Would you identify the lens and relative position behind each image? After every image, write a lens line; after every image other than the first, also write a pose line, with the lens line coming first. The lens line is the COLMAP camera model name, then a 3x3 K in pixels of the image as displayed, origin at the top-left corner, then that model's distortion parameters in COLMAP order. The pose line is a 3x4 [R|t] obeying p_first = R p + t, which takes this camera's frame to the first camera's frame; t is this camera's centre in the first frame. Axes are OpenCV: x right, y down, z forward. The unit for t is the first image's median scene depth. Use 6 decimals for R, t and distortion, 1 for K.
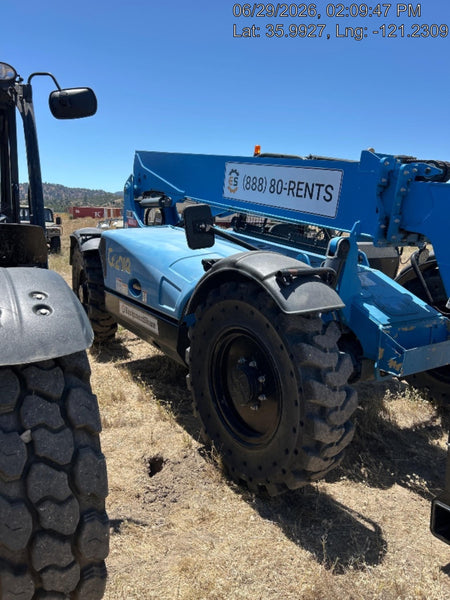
lens RADIAL K [[450.5, 0, 223.6], [0, 450.5, 288.2], [0, 0, 1]] dist [0.045353, -0.039989]
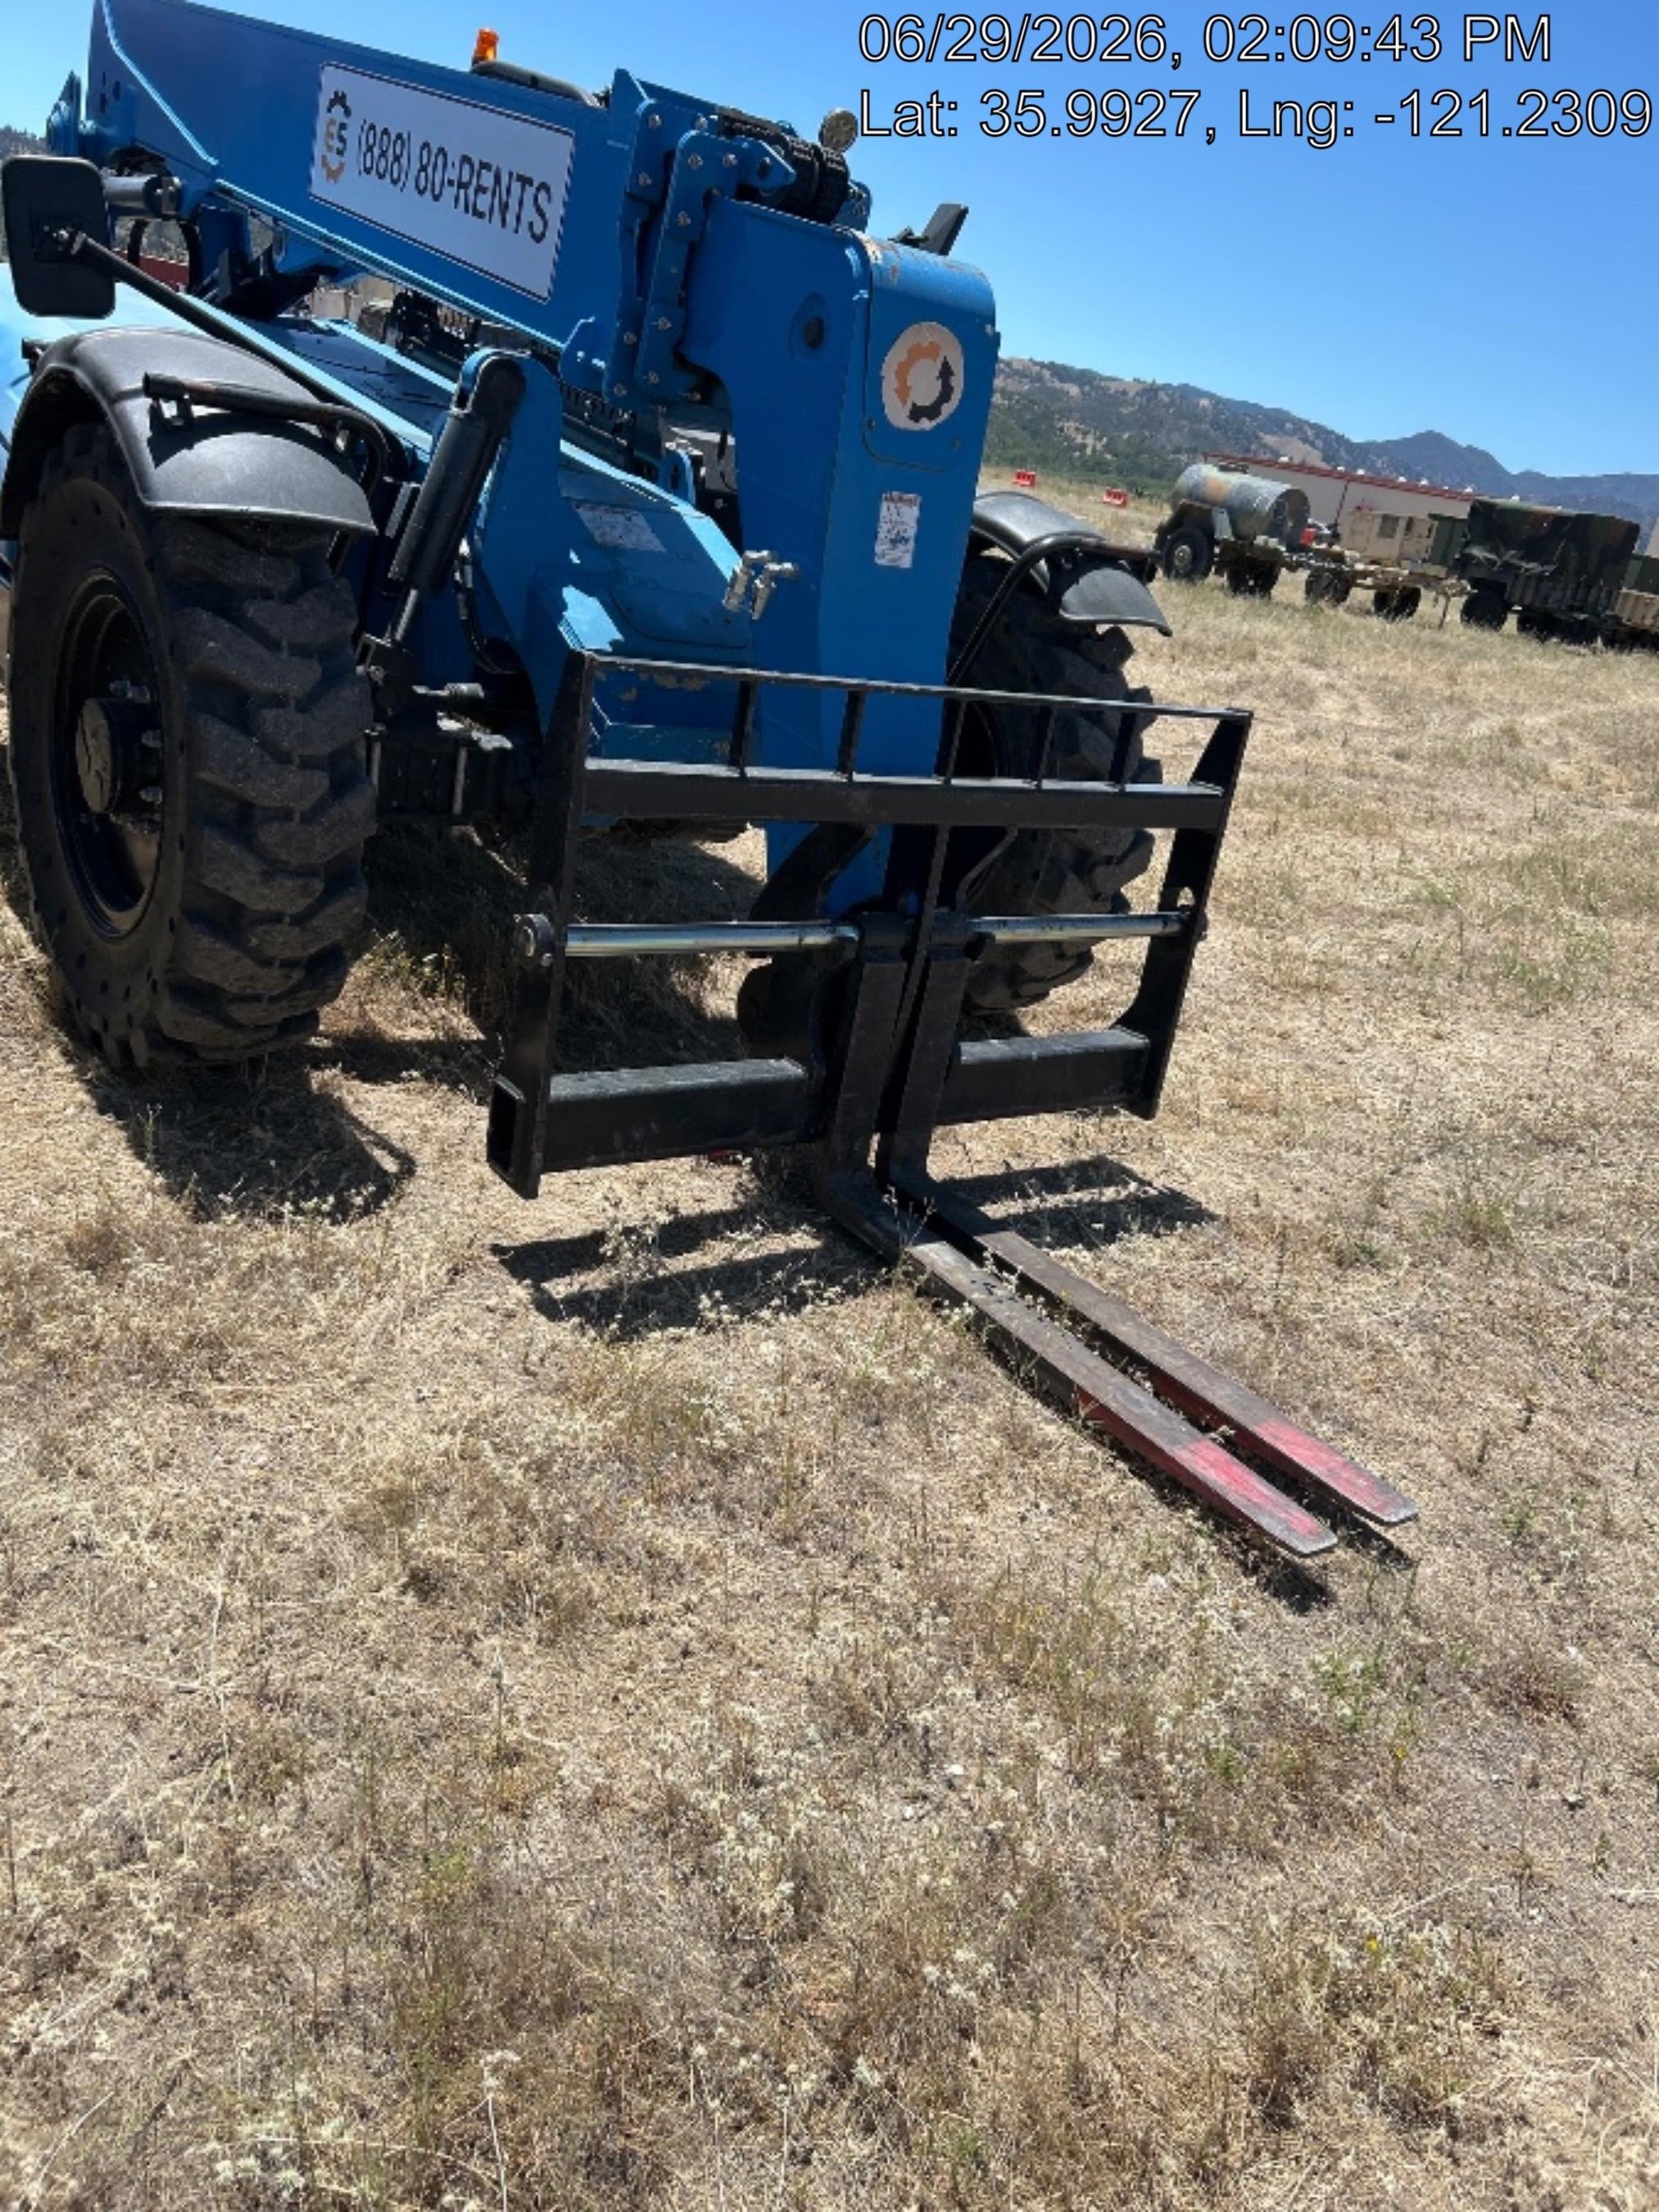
lens RADIAL K [[1661.0, 0, 824.5], [0, 1661.0, 1062.5], [0, 0, 1]] dist [0.045353, -0.039989]
pose [[0.985090, 0.128954, 0.113883, 0.339456], [-0.150173, 0.967497, 0.203465, 0.078562], [-0.083943, -0.217533, 0.972437, -0.217214]]
